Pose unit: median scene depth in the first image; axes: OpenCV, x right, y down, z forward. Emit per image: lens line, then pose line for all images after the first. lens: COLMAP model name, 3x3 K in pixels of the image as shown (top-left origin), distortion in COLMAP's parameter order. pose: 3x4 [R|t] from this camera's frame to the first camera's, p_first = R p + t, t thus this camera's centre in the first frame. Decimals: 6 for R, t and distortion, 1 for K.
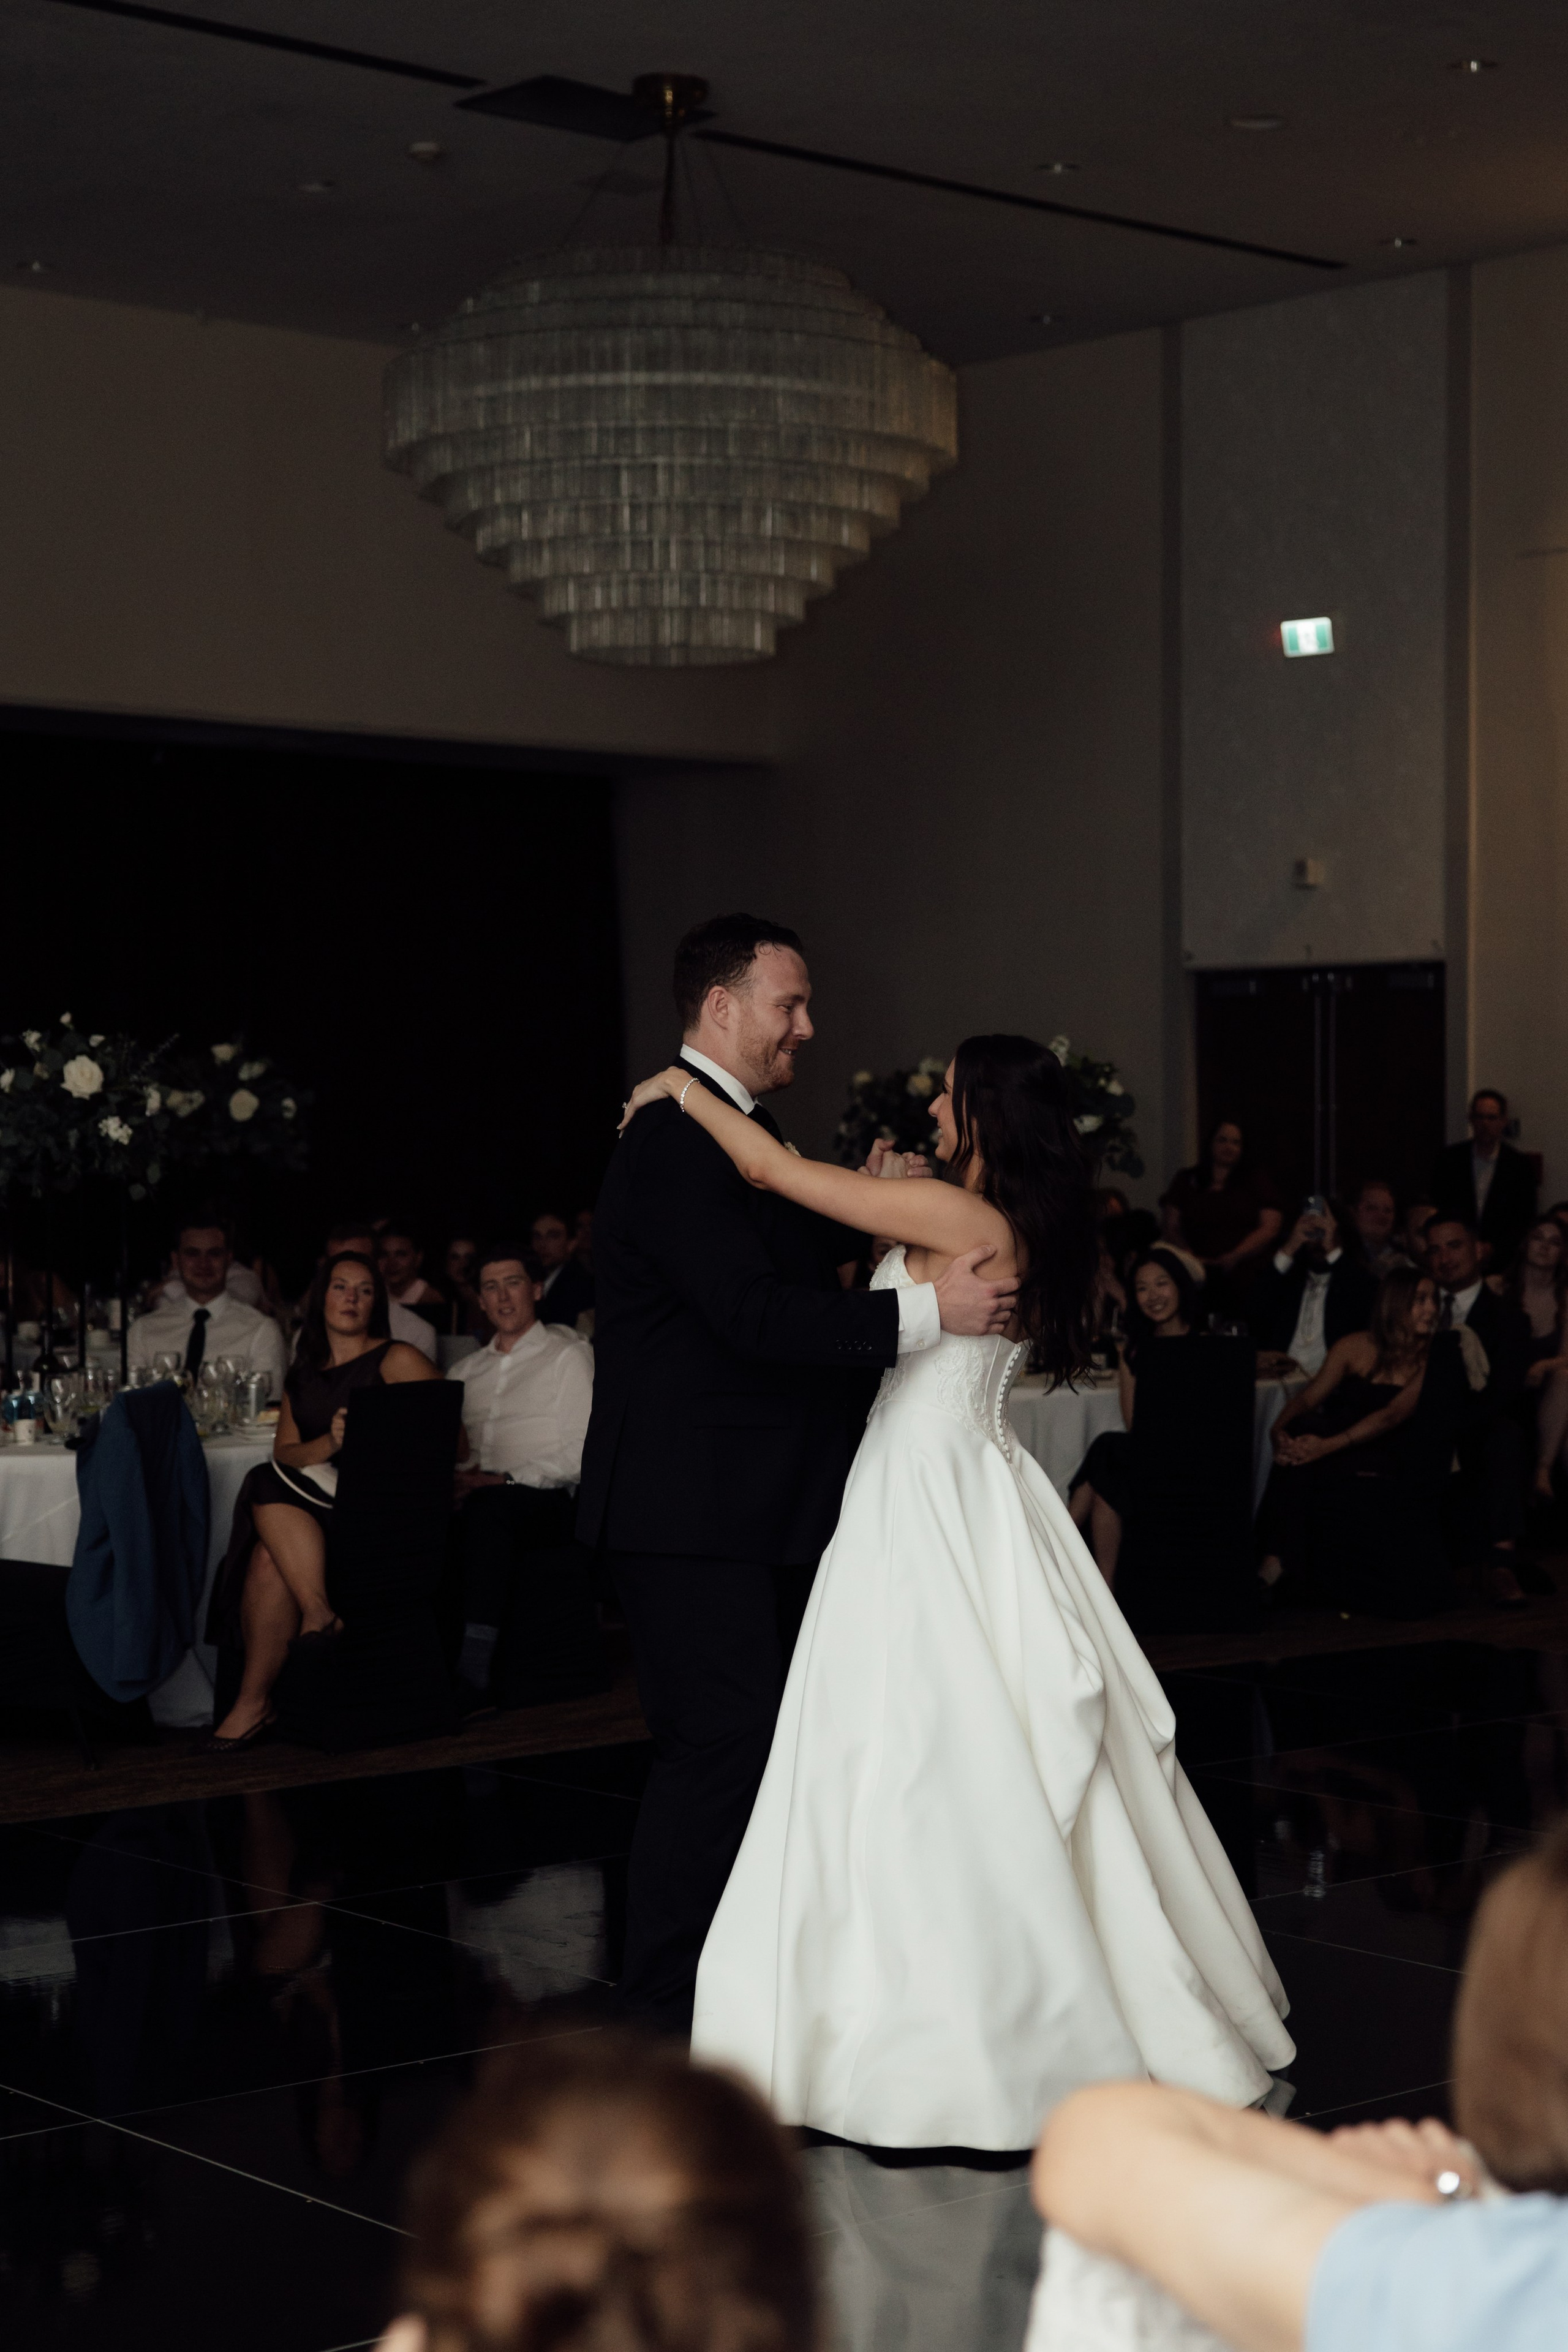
lens RADIAL K [[3684.9, 0, 789.0], [0, 3684.9, 1240.4], [0, 0, 1]] dist [0.018237, -0.021878]
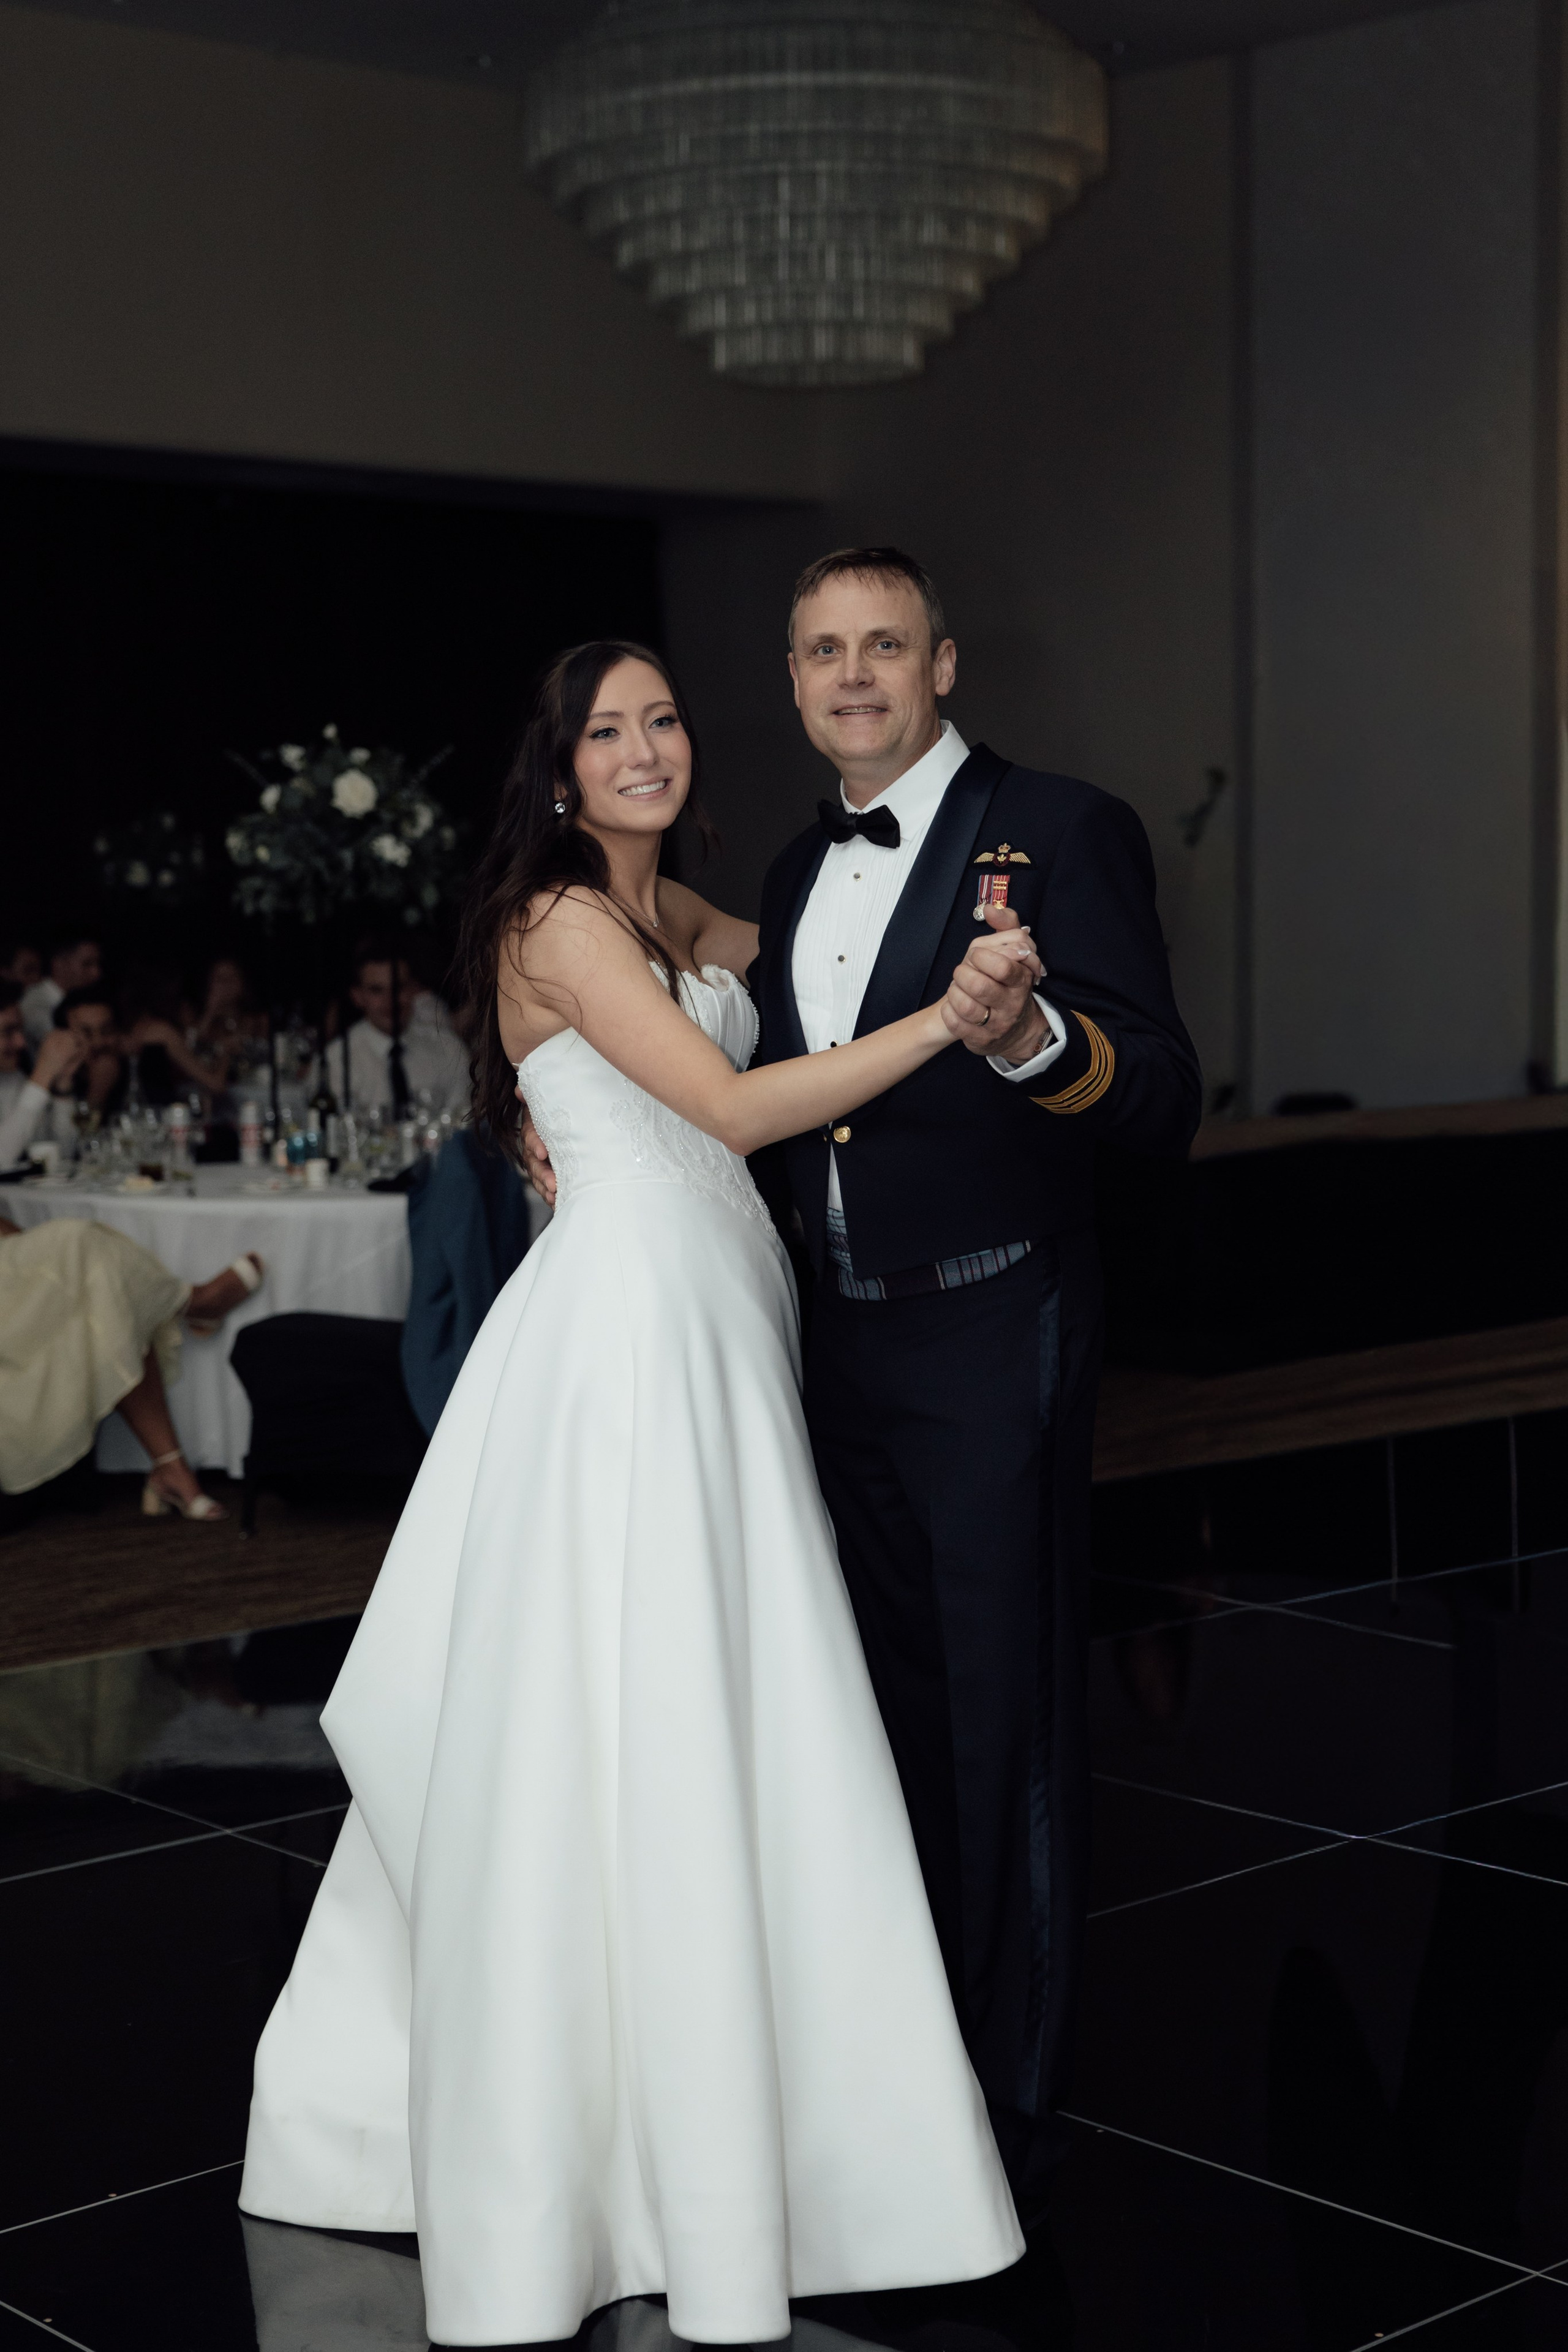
lens RADIAL K [[3428.4, 0, 750.4], [0, 3428.4, 1113.8], [0, 0, 1]] dist [0.029306, -0.000688]
pose [[0.999823, -0.012986, 0.013602, -0.068353], [0.012440, 0.999143, 0.039484, 0.002429], [-0.014103, -0.039308, 0.999128, 0.082740]]
